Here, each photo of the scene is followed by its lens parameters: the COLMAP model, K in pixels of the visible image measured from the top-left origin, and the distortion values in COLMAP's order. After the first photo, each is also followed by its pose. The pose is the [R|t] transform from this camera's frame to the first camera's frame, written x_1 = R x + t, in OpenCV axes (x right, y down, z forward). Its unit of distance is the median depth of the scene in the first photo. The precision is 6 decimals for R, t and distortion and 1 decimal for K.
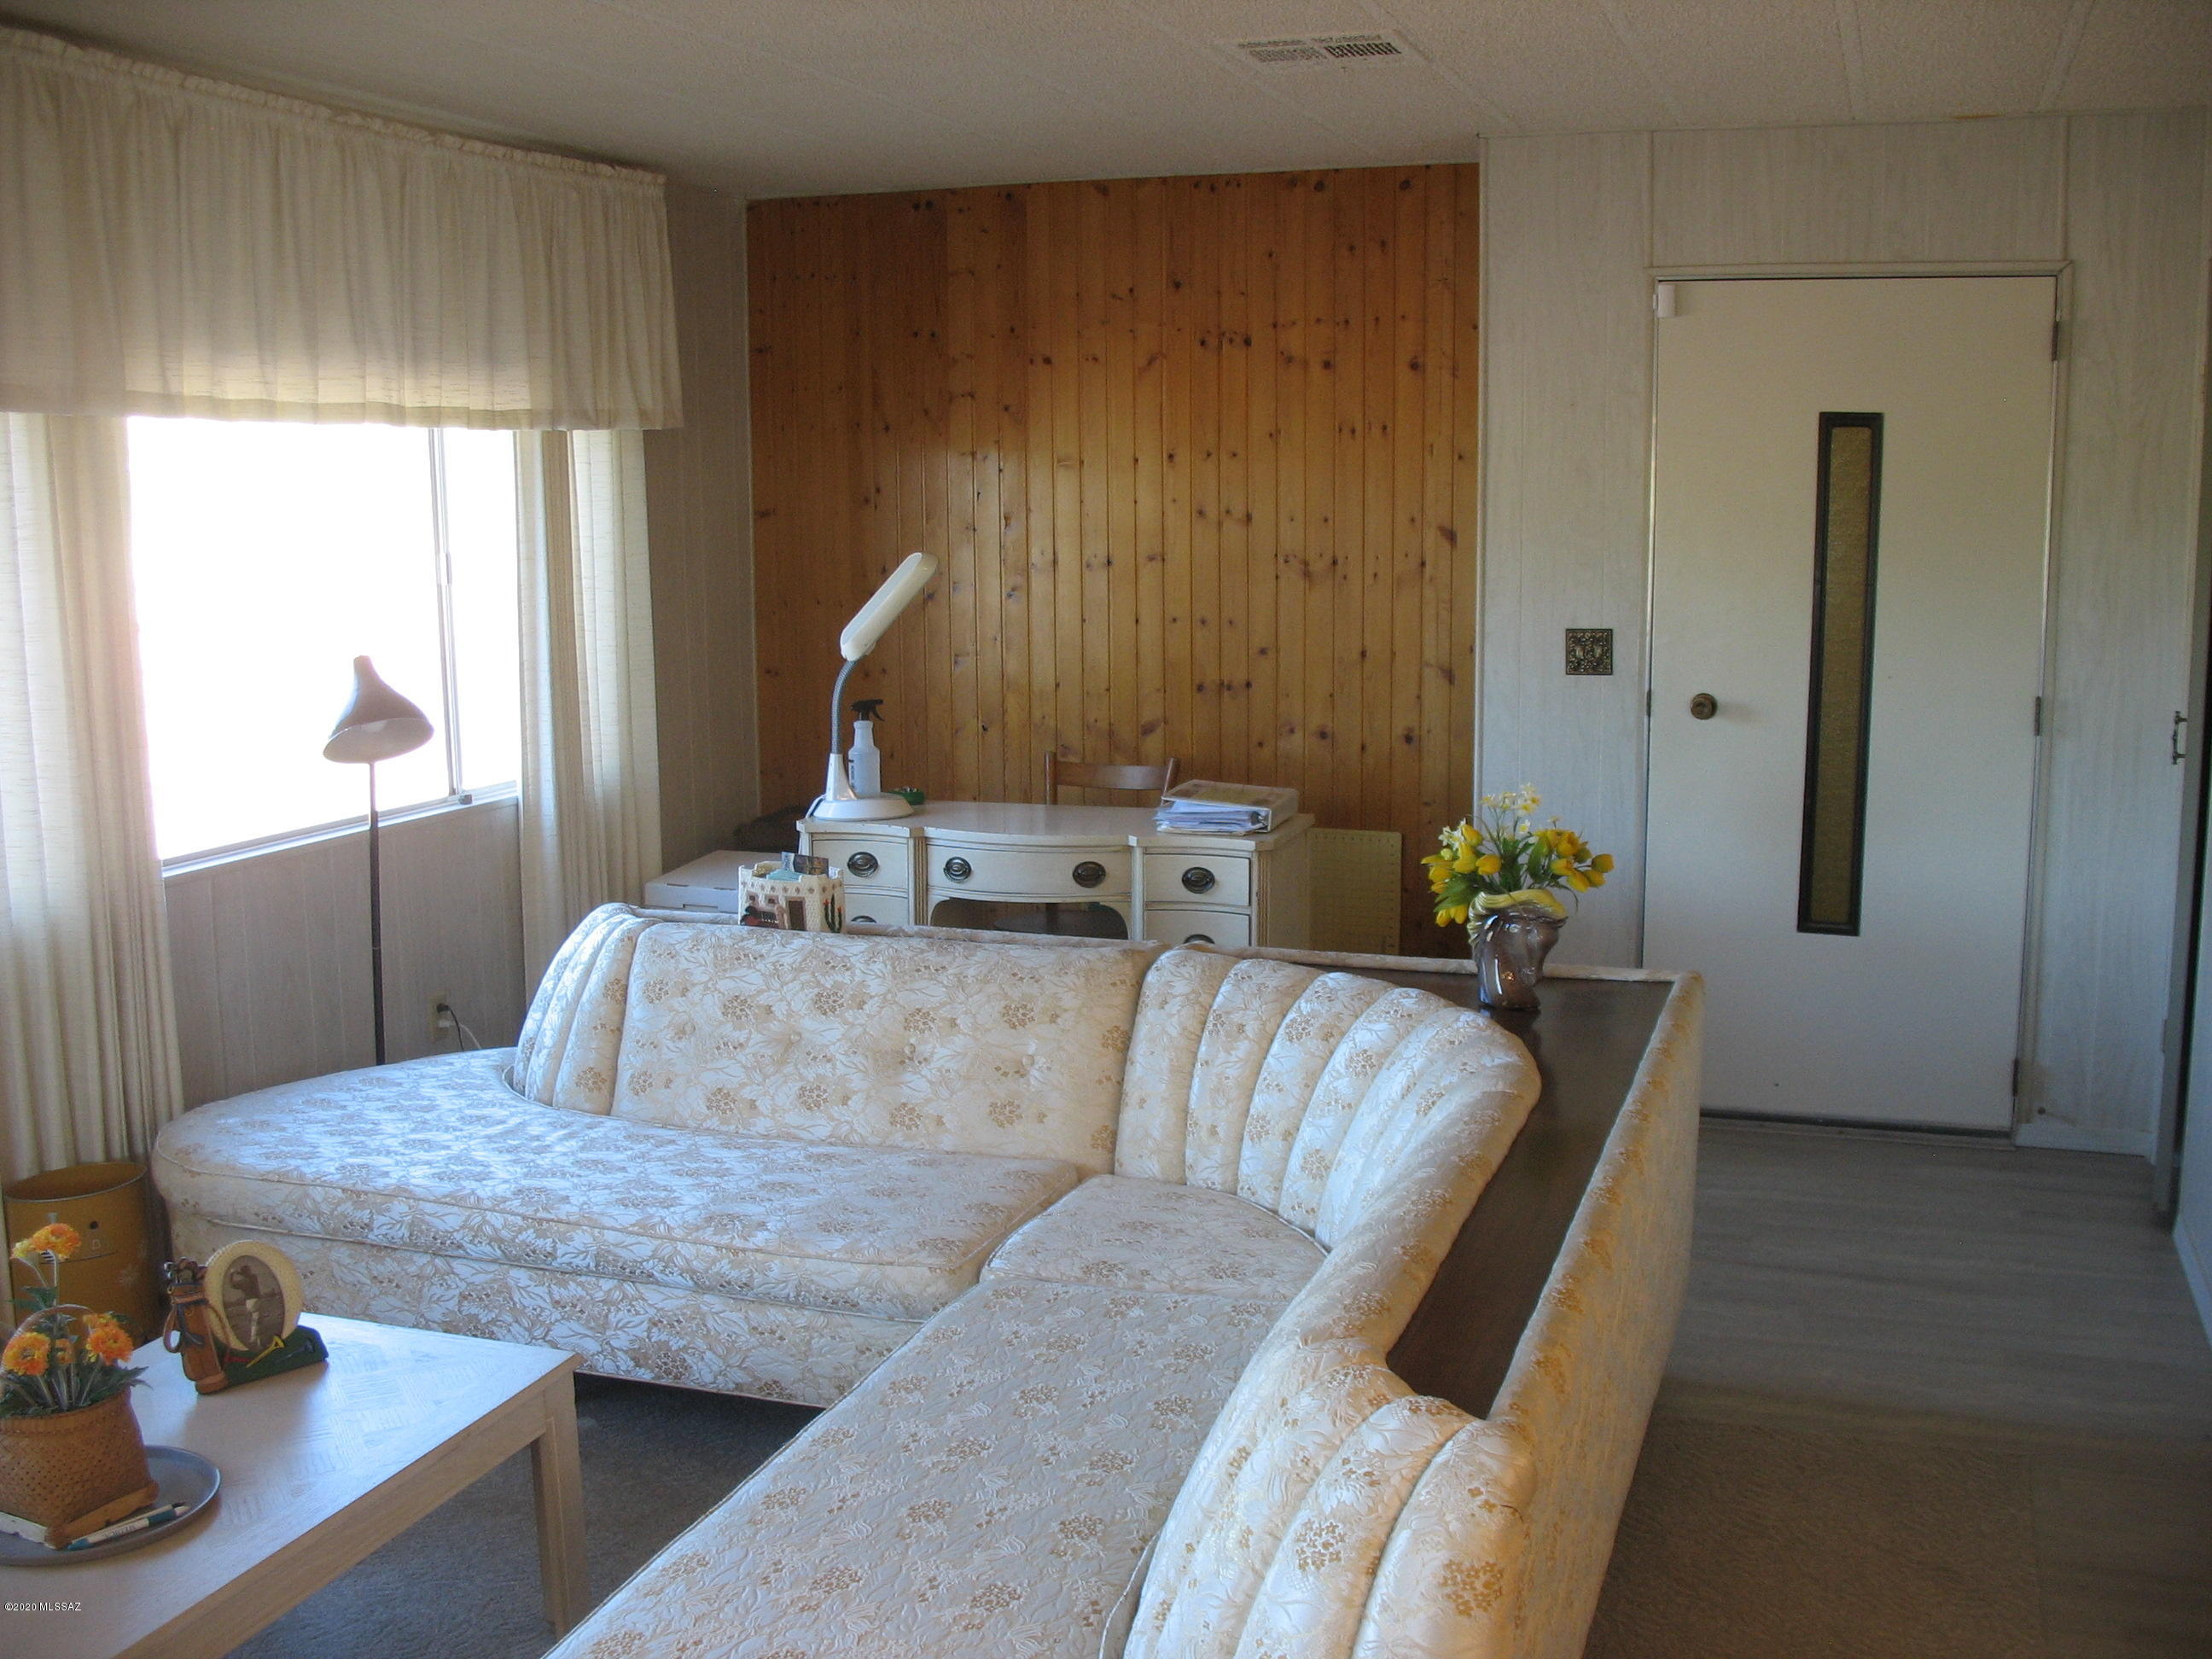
lens RADIAL K [[2302.3, 0, 1115.8], [0, 2302.3, 848.1], [0, 0, 1]] dist [-0.194427, 0.224087]
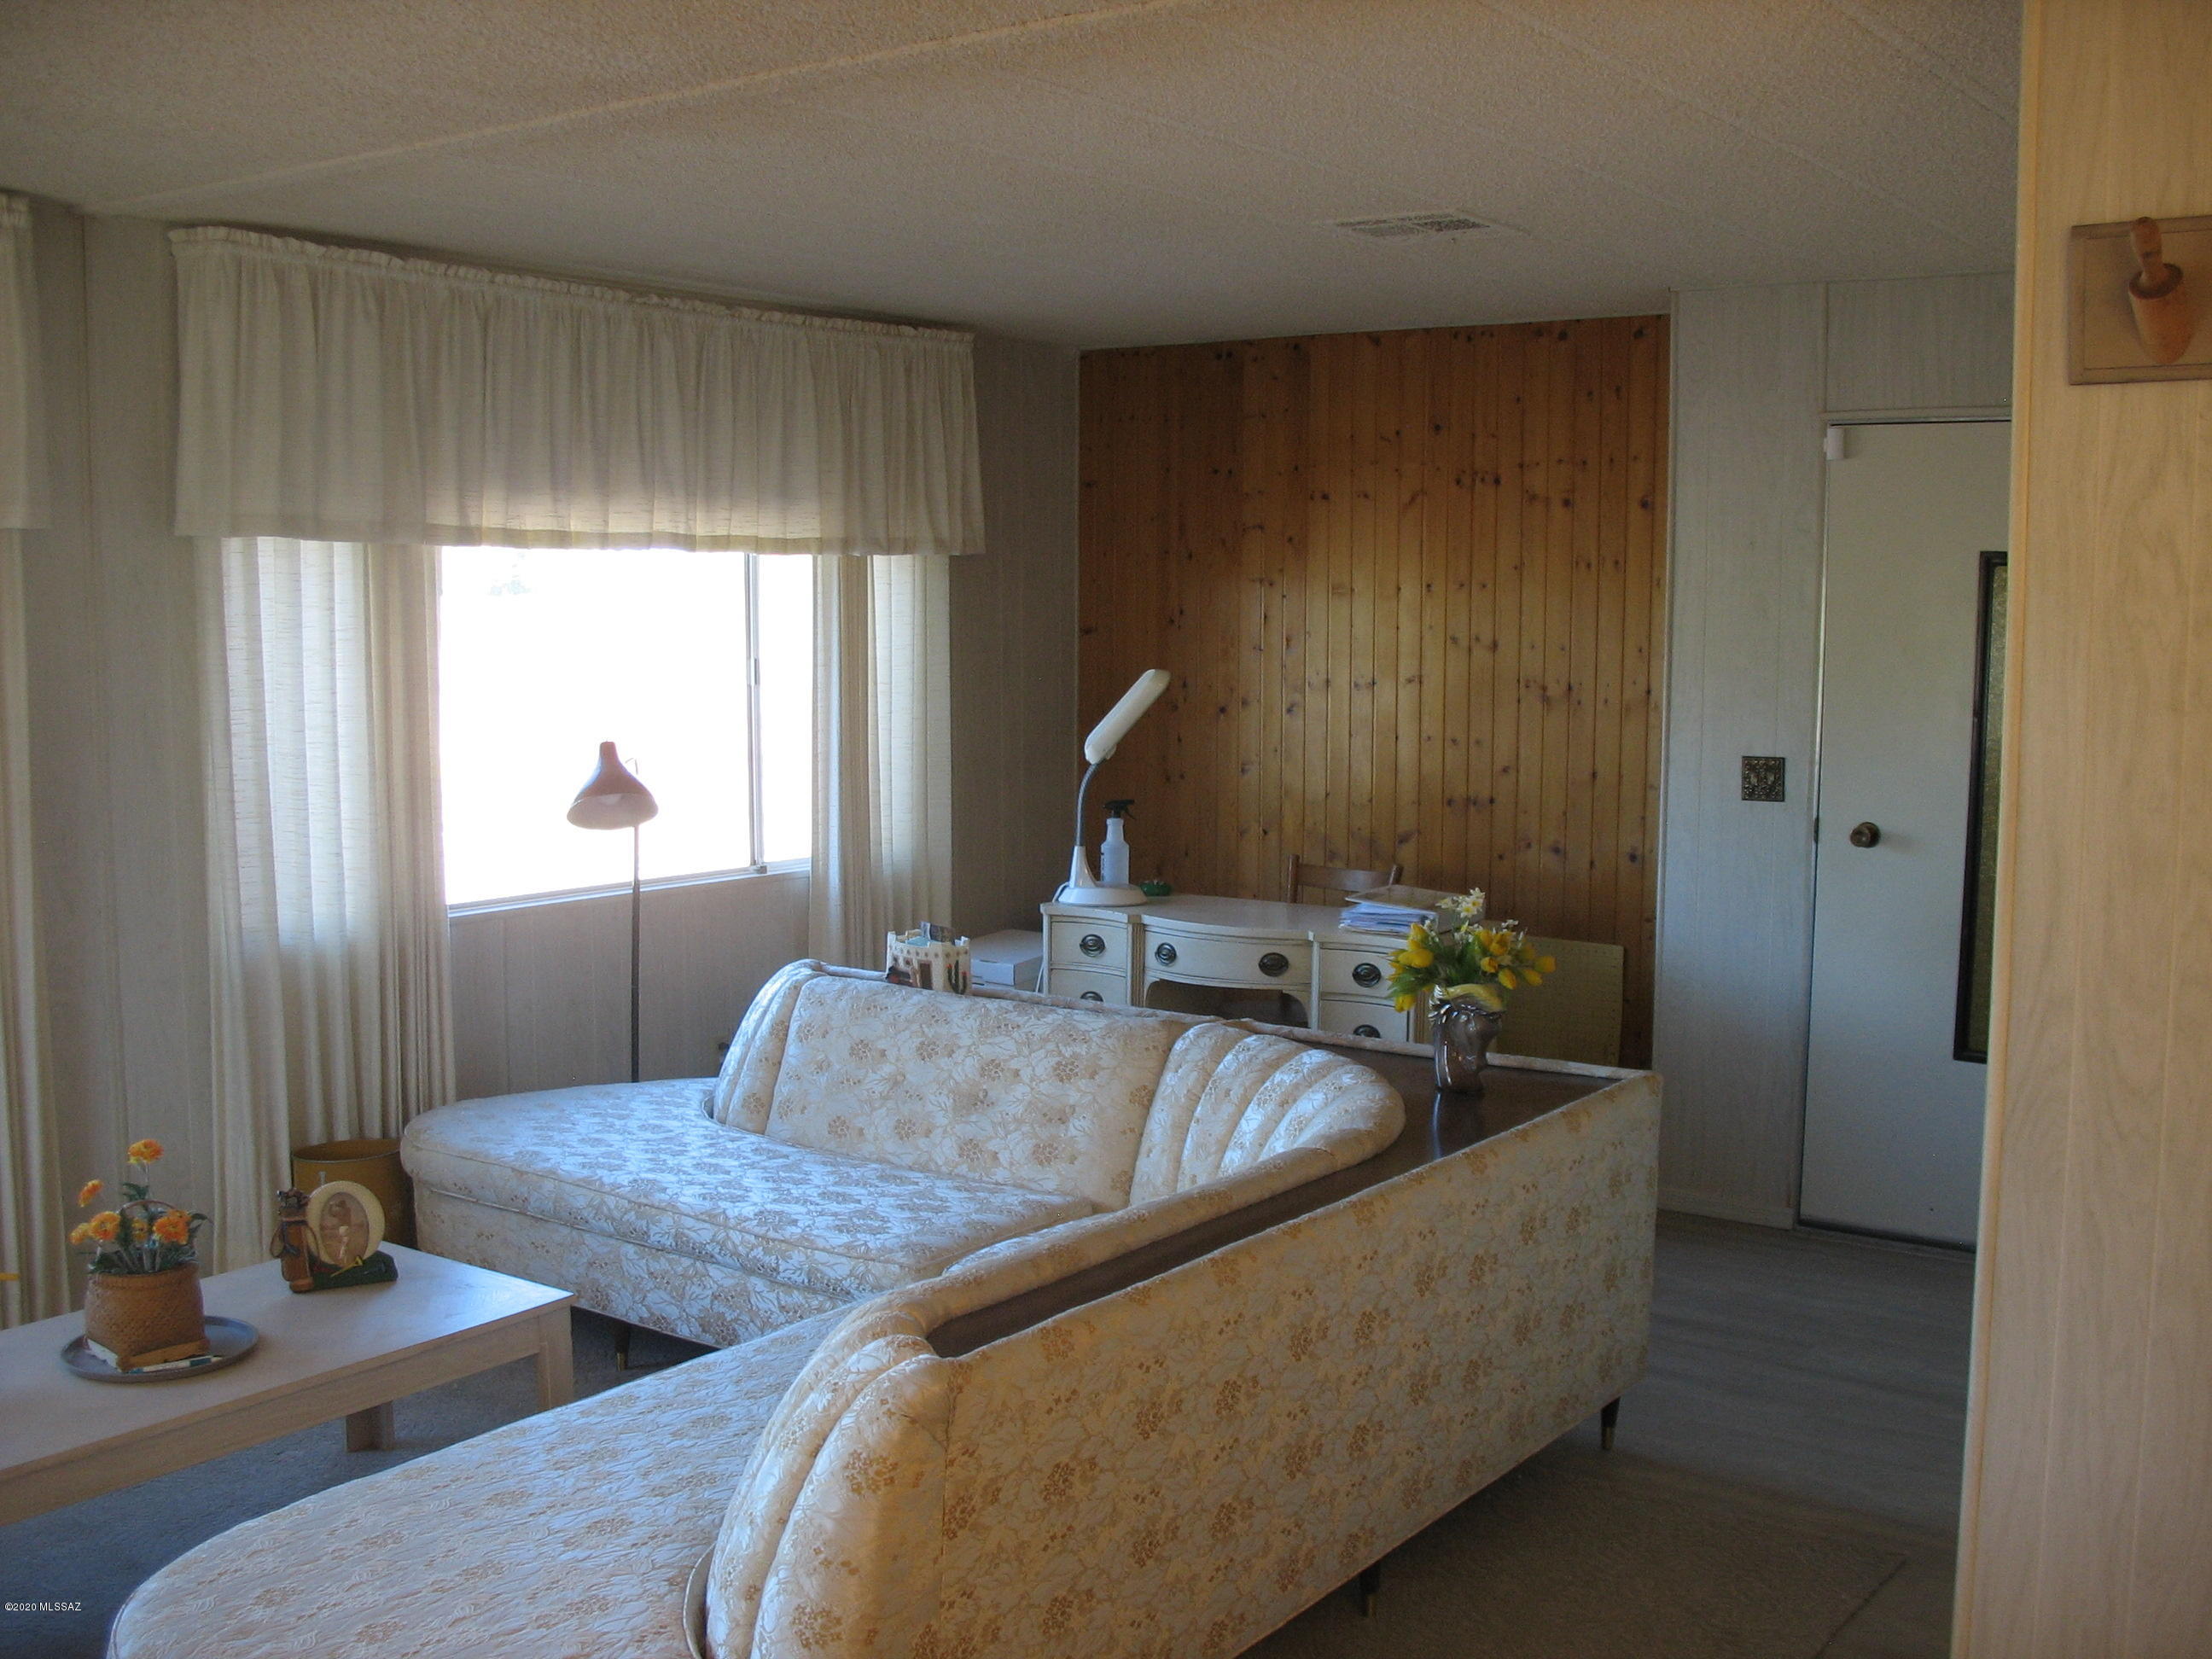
lens RADIAL K [[2302.3, 0, 1115.8], [0, 2302.3, 848.1], [0, 0, 1]] dist [-0.194427, 0.224087]
pose [[0.958185, 0.043662, -0.282799, 0.240949], [-0.057553, 0.997500, -0.040997, 0.005729], [0.280302, 0.055558, 0.958303, -0.084394]]
